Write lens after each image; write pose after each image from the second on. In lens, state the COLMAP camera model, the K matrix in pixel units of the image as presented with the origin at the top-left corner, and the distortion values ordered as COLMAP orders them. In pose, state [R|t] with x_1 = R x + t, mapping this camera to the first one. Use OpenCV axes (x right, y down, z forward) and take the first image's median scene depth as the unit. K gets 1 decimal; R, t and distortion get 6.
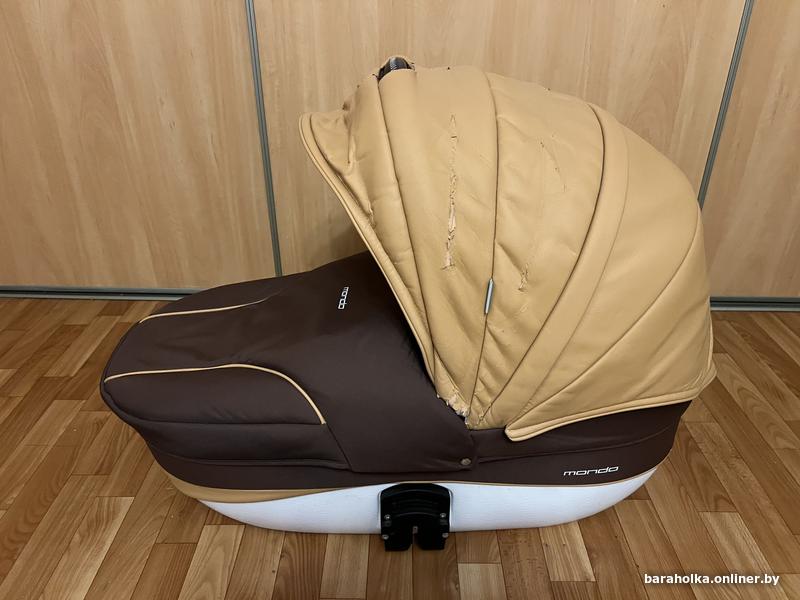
lens RADIAL K [[609.7, 0, 399.7], [0, 609.7, 299.3], [0, 0, 1]] dist [0.050631, -0.056014]
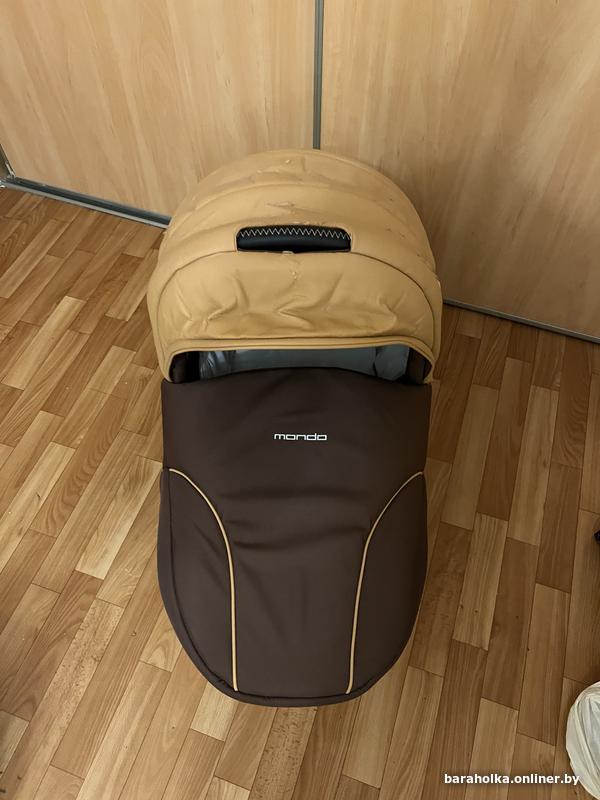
lens RADIAL K [[609.7, 0, 301.7], [0, 609.7, 398.0], [0, 0, 1]] dist [0.050631, -0.056014]
pose [[0.949207, 0.261134, -0.175541, 0.028881], [-0.148710, 0.863960, 0.481101, -0.360896], [0.277293, -0.430560, 0.858910, 0.023692]]
